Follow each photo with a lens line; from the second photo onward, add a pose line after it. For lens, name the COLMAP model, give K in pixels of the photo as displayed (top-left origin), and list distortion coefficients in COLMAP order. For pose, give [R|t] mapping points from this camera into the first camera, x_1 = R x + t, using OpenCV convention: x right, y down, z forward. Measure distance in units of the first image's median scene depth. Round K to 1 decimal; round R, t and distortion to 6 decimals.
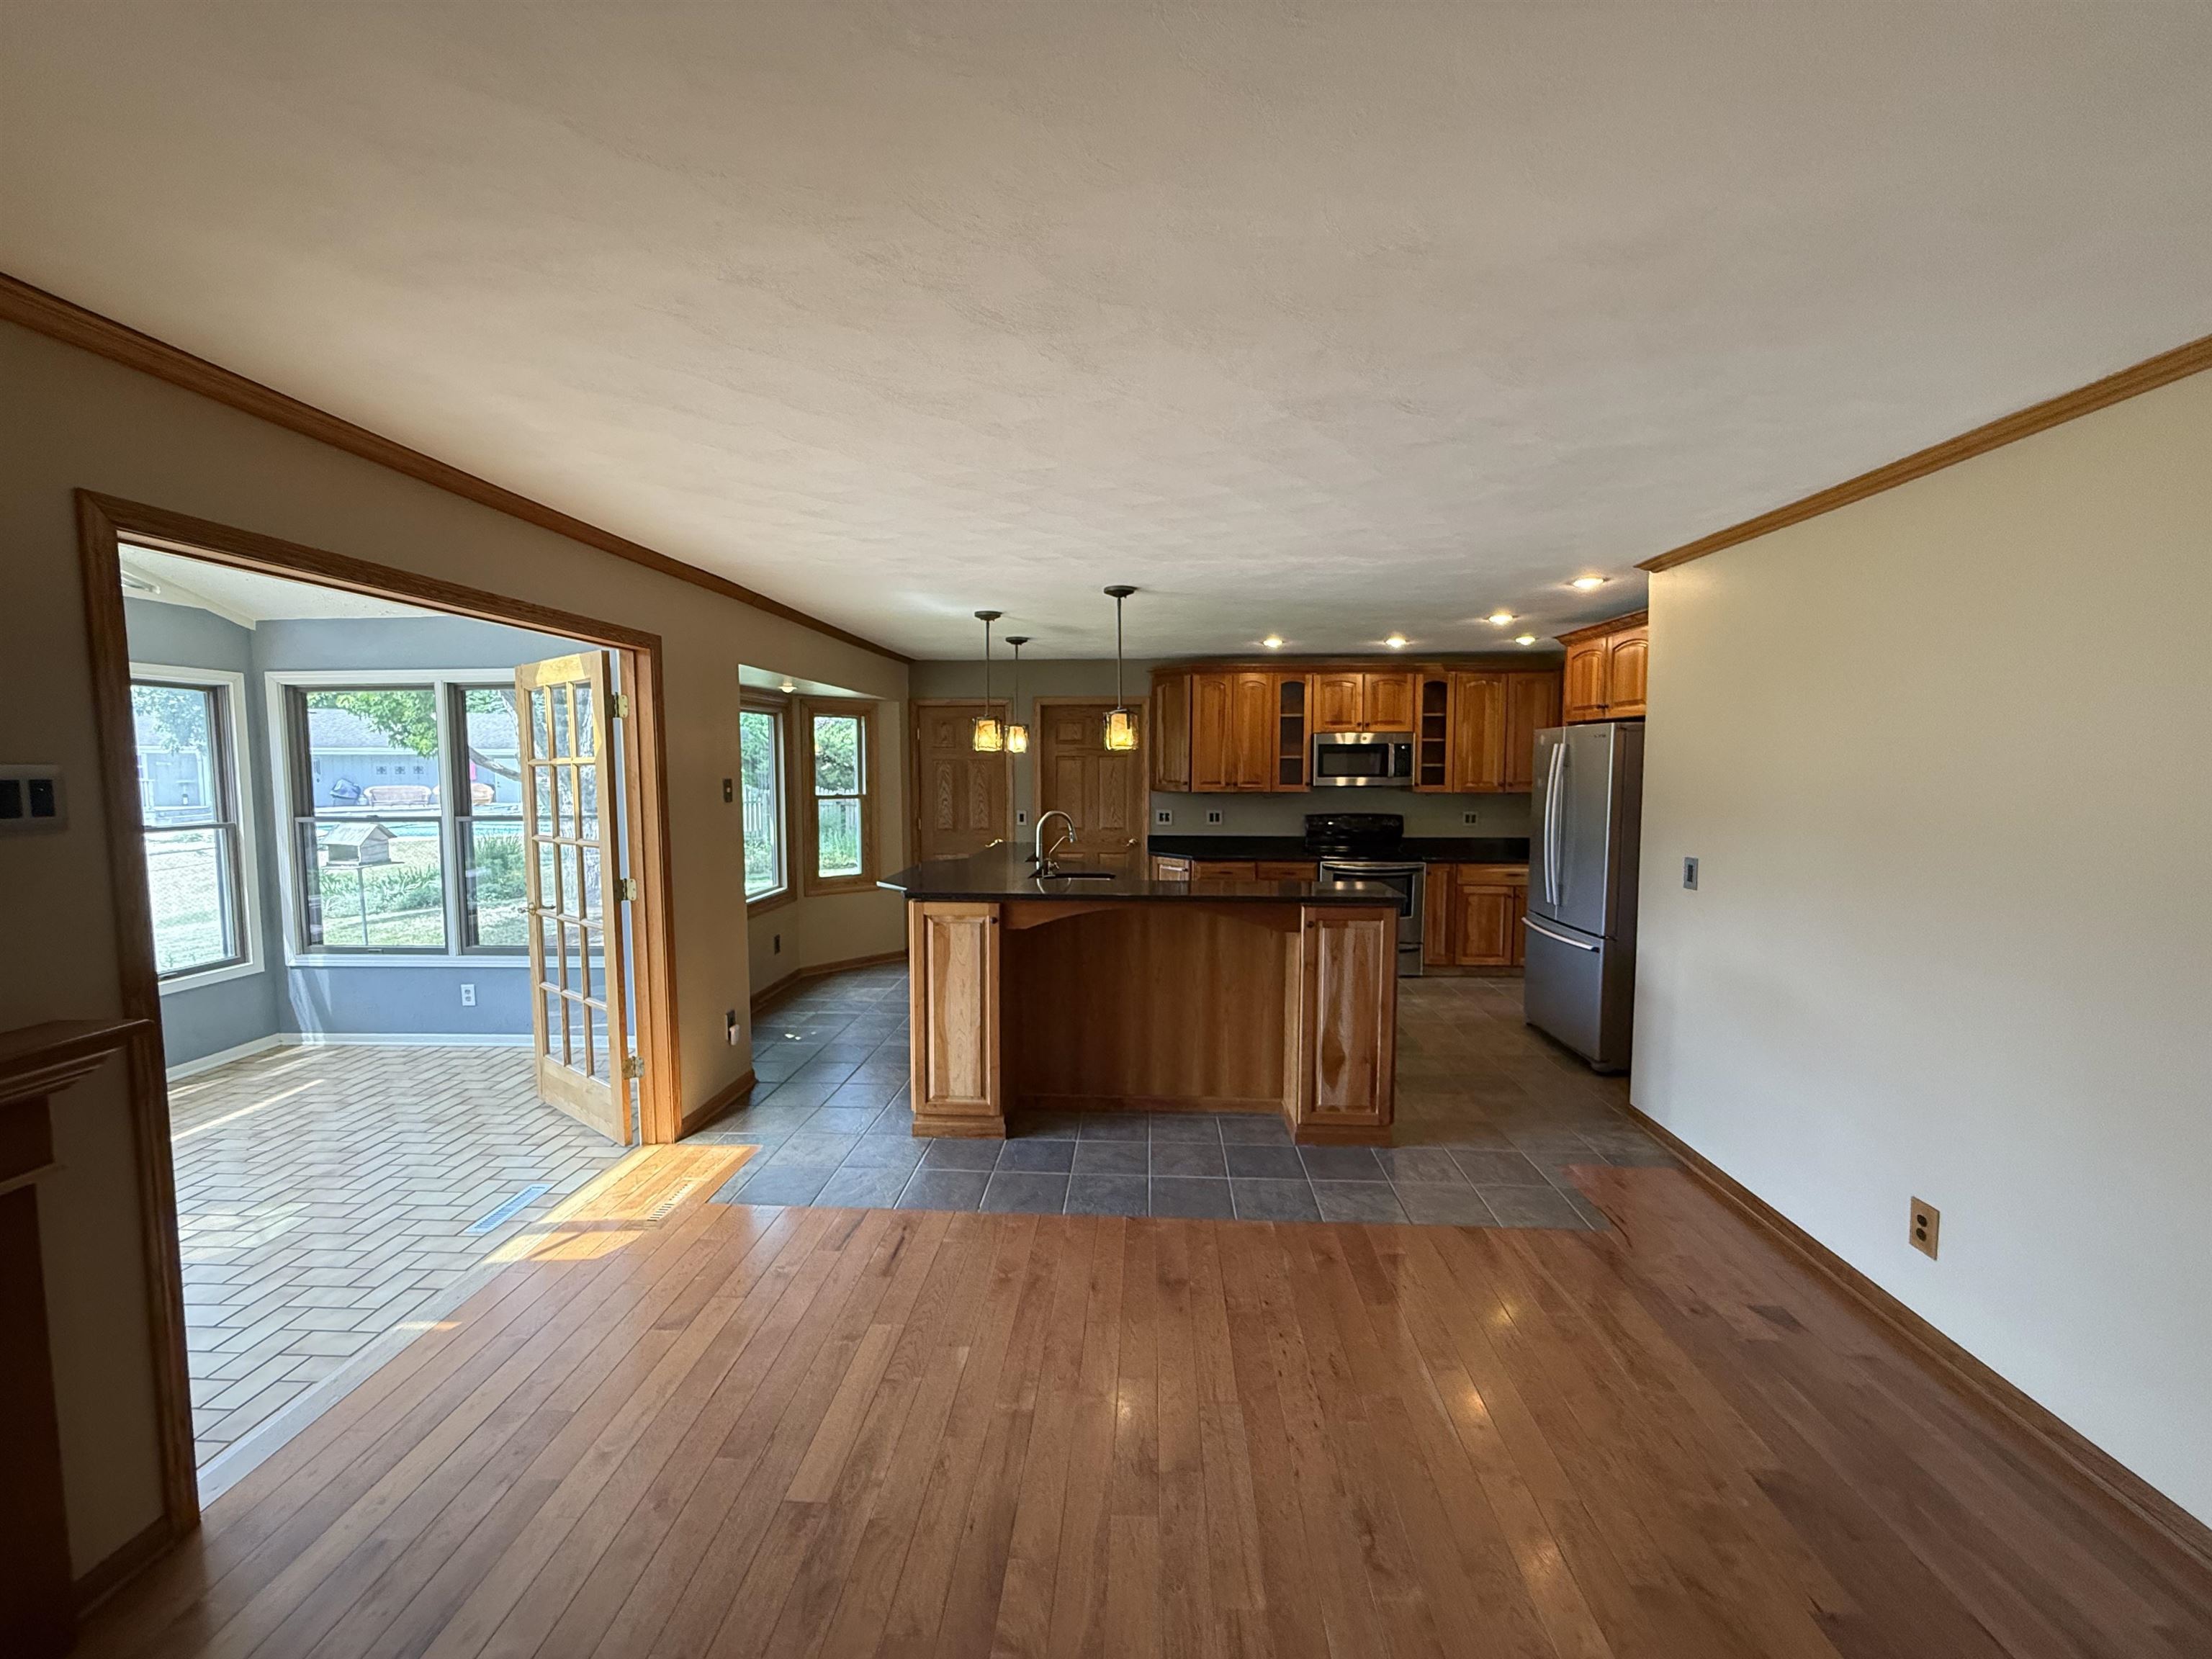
lens RADIAL K [[883.2, 0, 1101.2], [0, 883.2, 831.9], [0, 0, 1]] dist [0.002281, -0.000660]
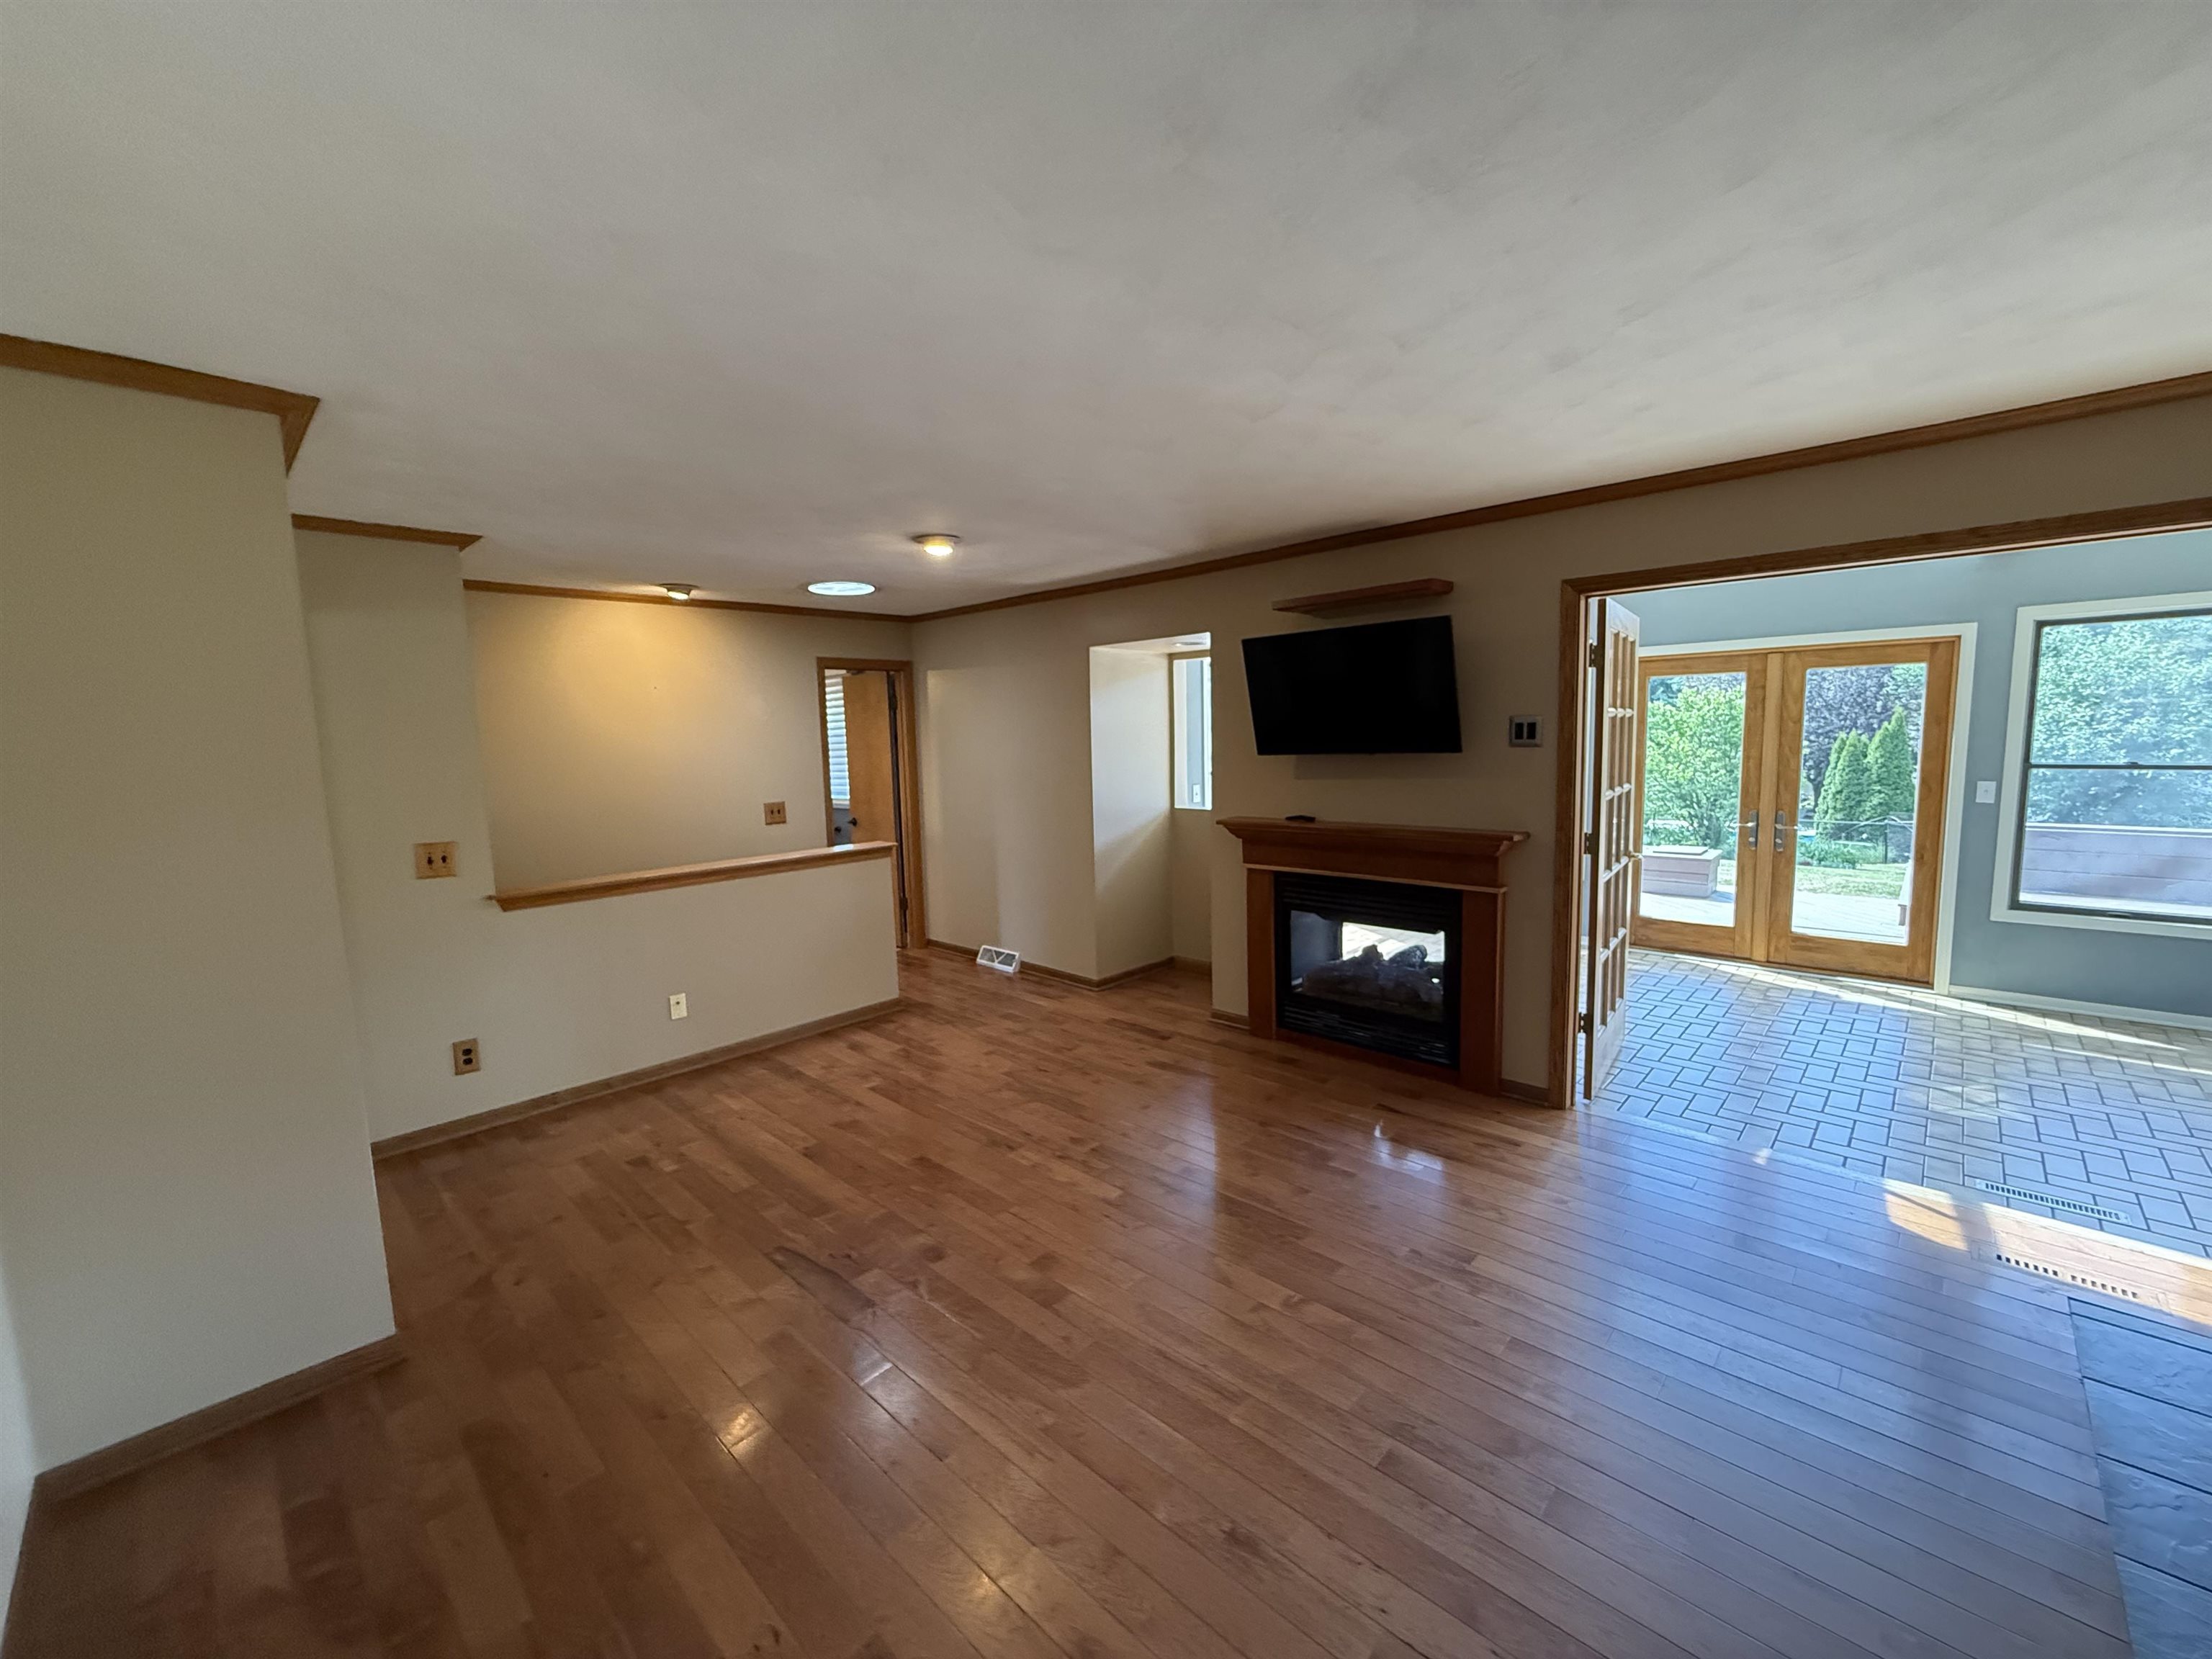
lens RADIAL K [[883.2, 0, 1104.6], [0, 883.2, 826.6], [0, 0, 1]] dist [0.002281, -0.000660]
pose [[-0.646651, 0.102383, -0.755884, 0.398237], [-0.032506, 0.986352, 0.161407, -0.041139], [0.762093, 0.128945, -0.634498, 0.541019]]
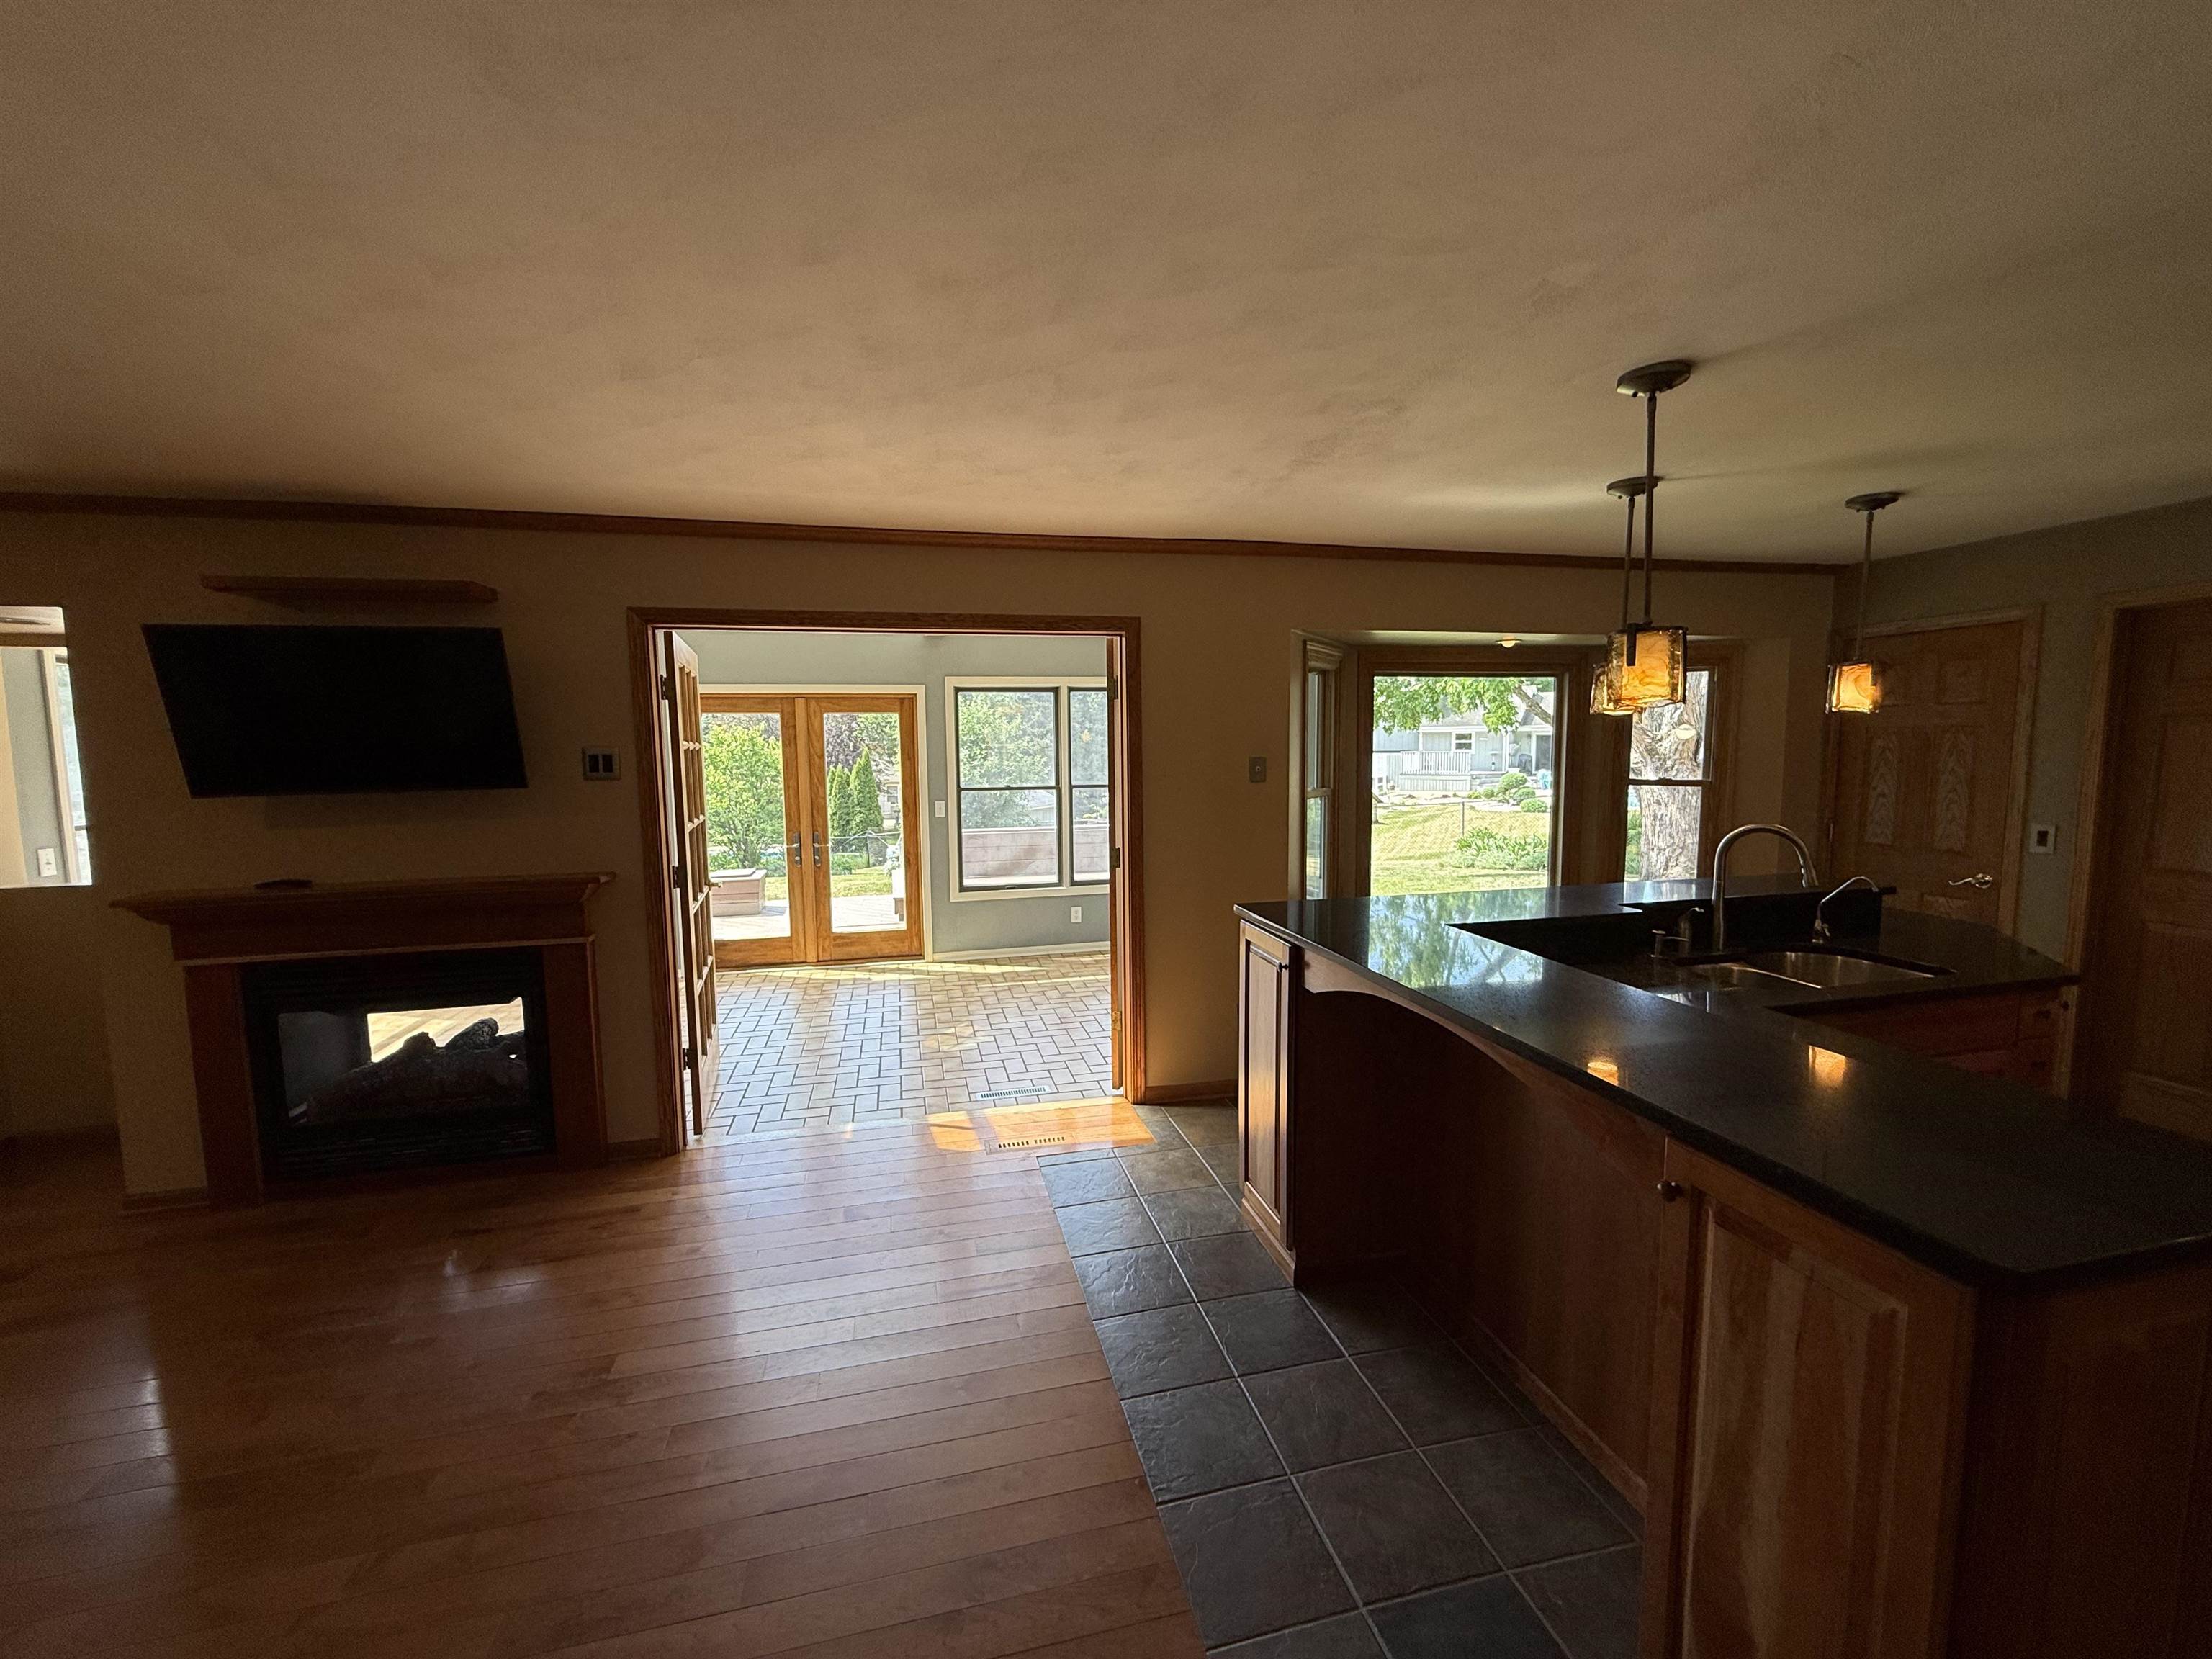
lens RADIAL K [[883.2, 0, 1098.2], [0, 883.2, 825.7], [0, 0, 1]] dist [0.002281, -0.000660]
pose [[0.281633, 0.085984, -0.955662, 0.371349], [-0.064337, 0.995428, 0.070602, -0.037033], [0.957363, 0.041600, 0.285877, 0.504951]]
